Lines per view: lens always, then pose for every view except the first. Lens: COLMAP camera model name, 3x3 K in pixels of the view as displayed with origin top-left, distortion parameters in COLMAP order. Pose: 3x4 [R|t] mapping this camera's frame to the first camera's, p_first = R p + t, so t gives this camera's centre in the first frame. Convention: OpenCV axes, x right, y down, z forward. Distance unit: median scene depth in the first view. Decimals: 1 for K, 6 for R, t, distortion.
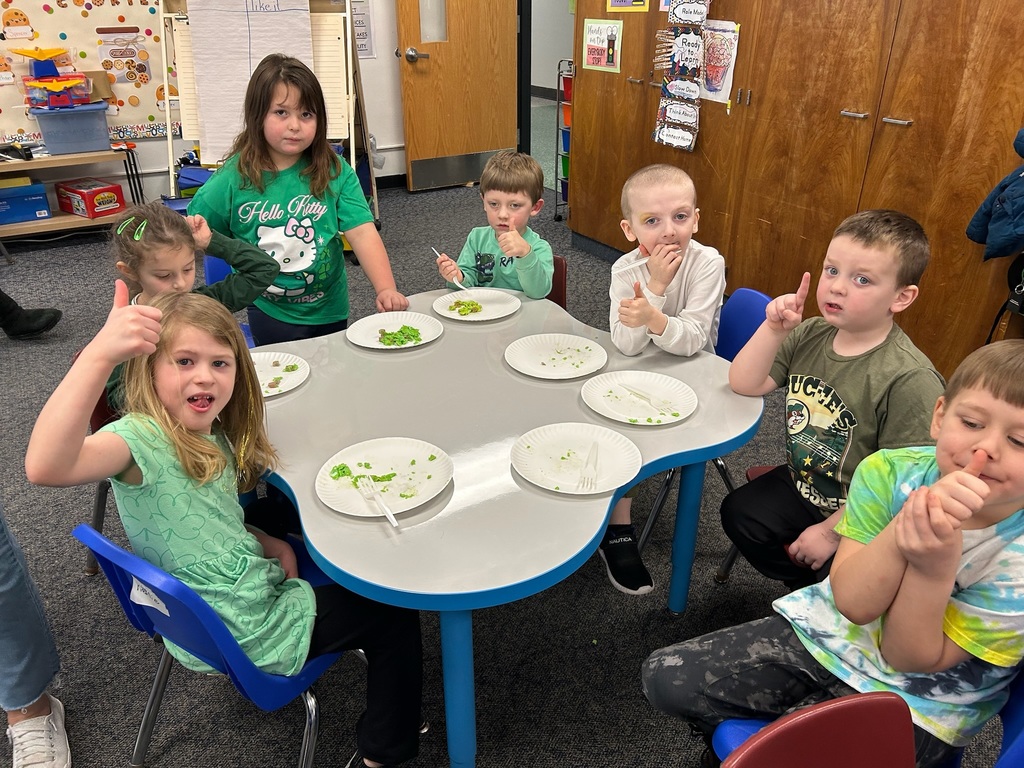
lens RADIAL K [[765.1, 0, 514.6], [0, 765.1, 387.5], [0, 0, 1]] dist [0.028430, -0.029316]
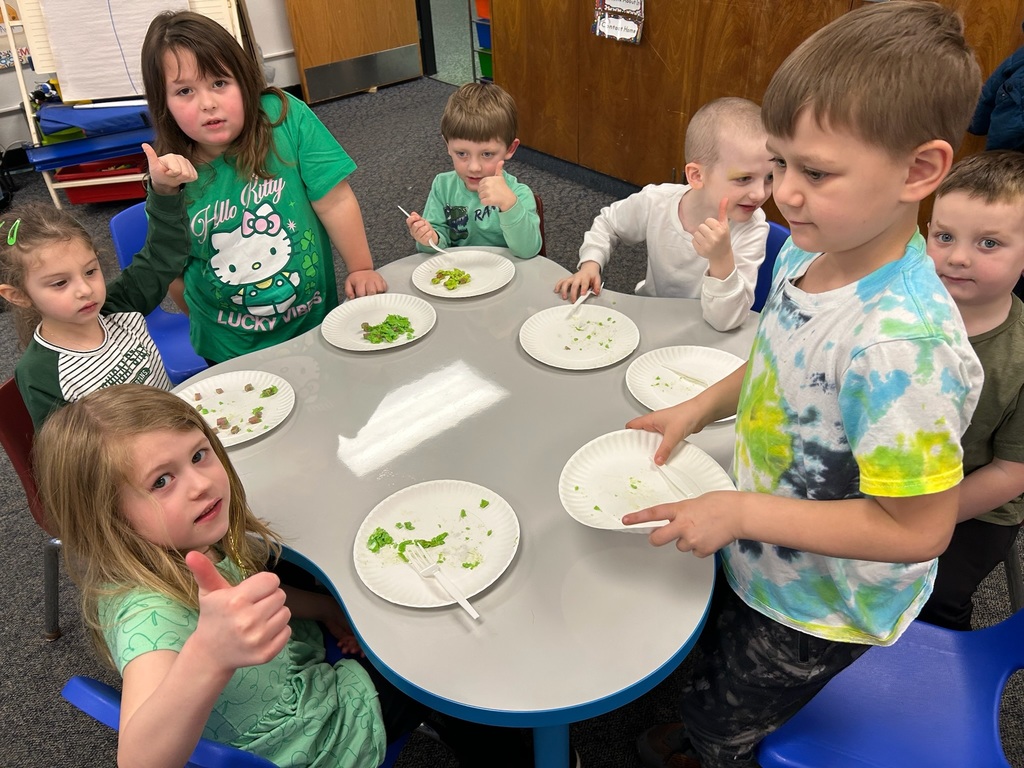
lens RADIAL K [[765.1, 0, 508.5], [0, 765.1, 380.0], [0, 0, 1]] dist [0.028430, -0.029316]
pose [[0.986283, -0.128244, 0.103923, -0.093341], [0.112895, 0.983393, 0.142100, -0.096893], [-0.120420, -0.128418, 0.984382, 0.119883]]
